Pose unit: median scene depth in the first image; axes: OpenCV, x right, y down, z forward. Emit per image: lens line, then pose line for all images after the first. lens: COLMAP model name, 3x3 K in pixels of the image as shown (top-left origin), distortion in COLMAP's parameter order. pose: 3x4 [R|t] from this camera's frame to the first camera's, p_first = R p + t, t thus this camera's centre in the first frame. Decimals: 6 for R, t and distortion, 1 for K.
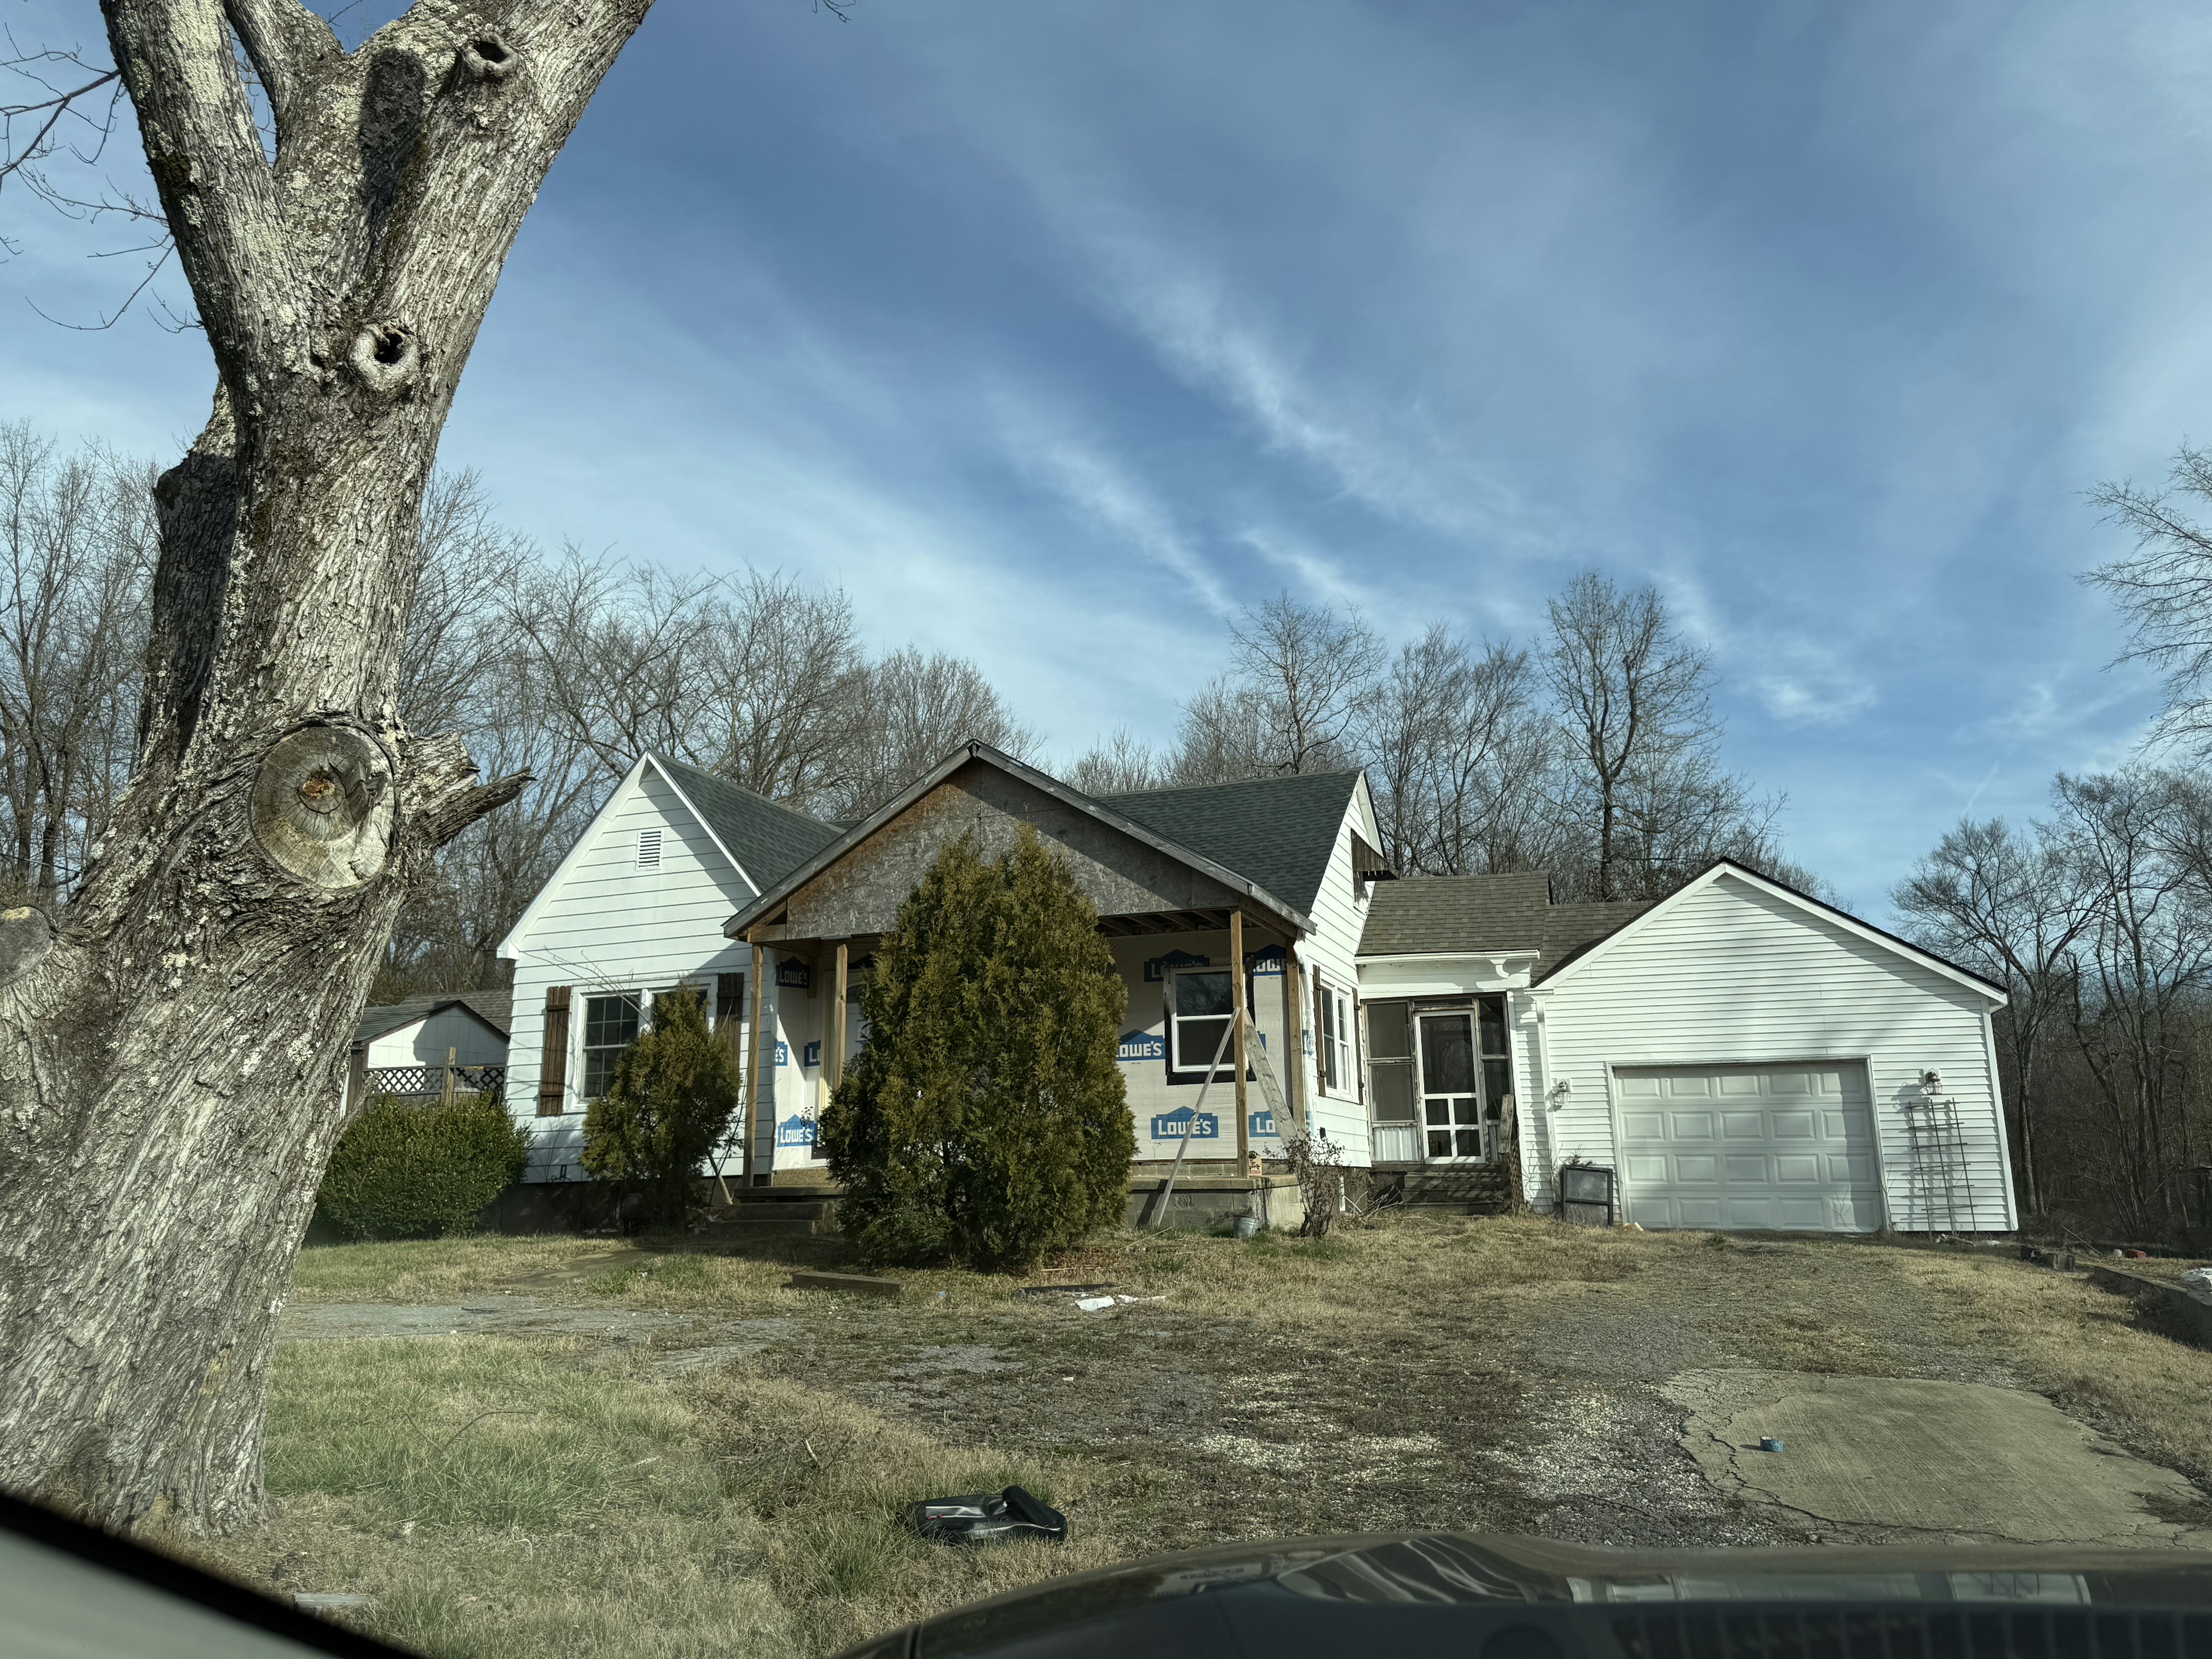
lens RADIAL K [[1538.4, 0, 1106.0], [0, 1538.4, 829.5], [0, 0, 1]] dist [0.170818, -0.222695]
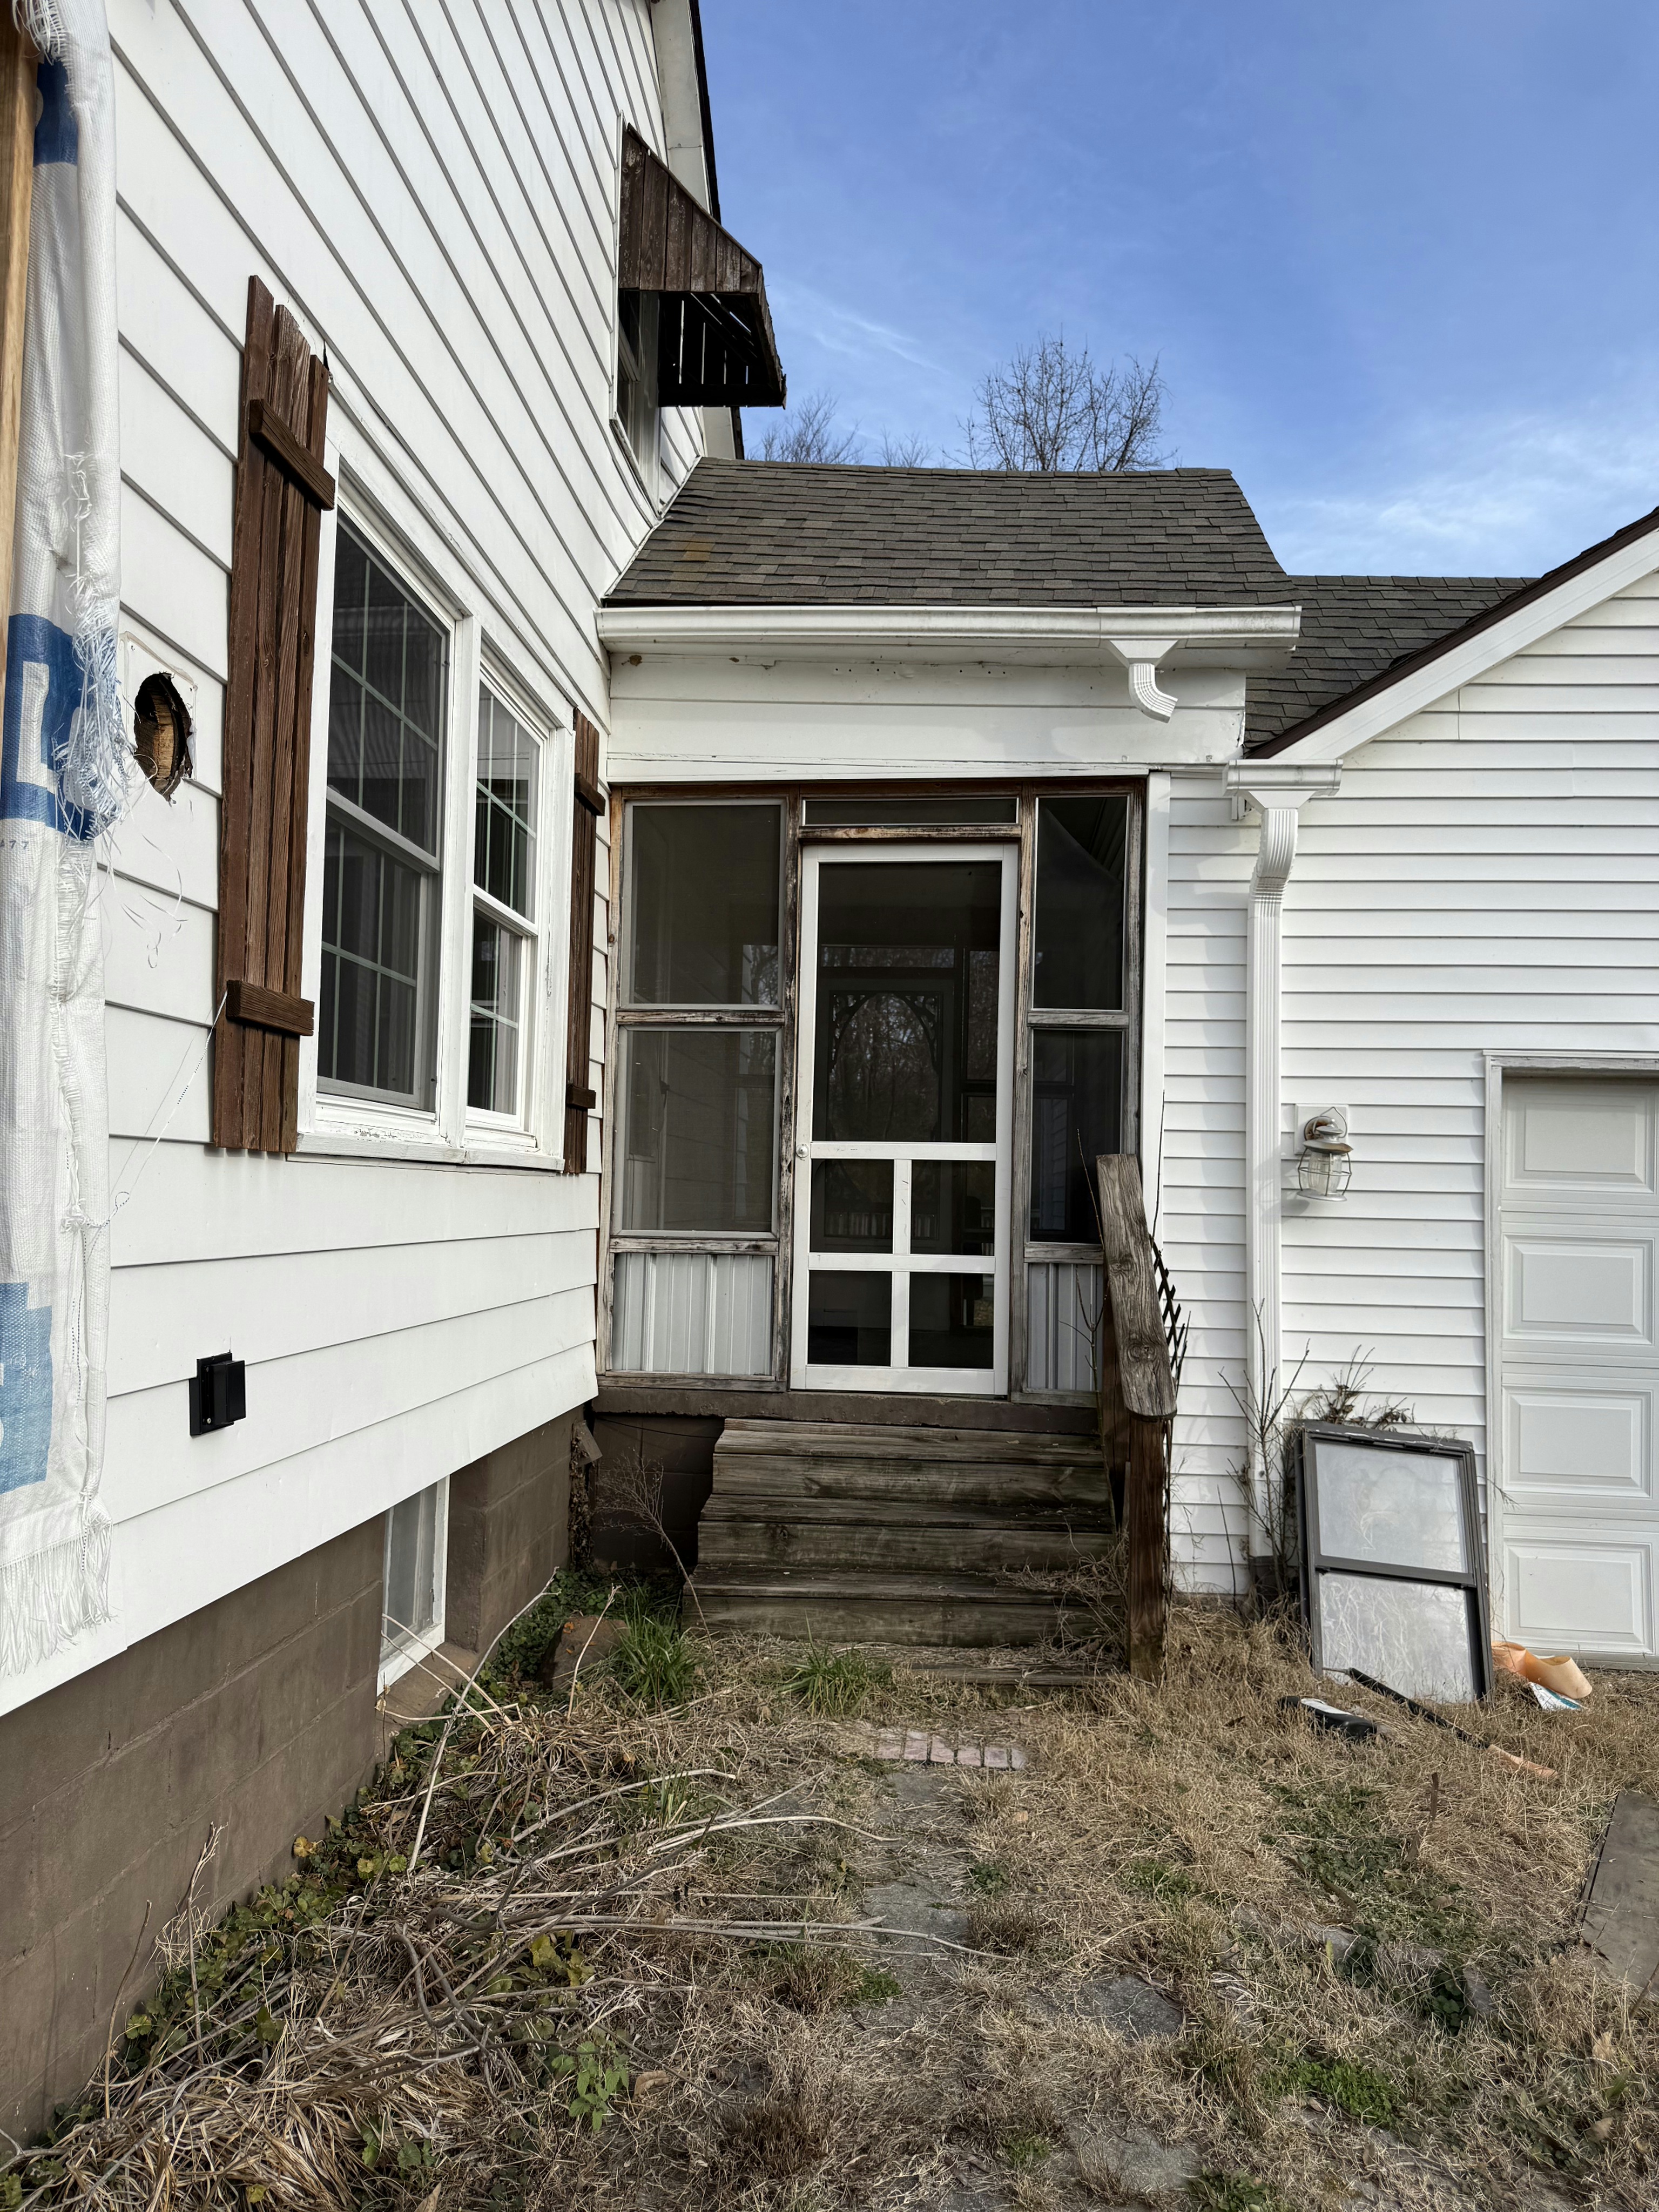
lens RADIAL K [[1576.6, 0, 829.5], [0, 1576.6, 1106.0], [0, 0, 1]] dist [0.006094, -0.001677]
pose [[0.964796, 0.050142, 0.258177, 0.135177], [-0.091218, 0.984519, 0.149671, 0.121762], [-0.246675, -0.167953, 0.954434, 0.732525]]
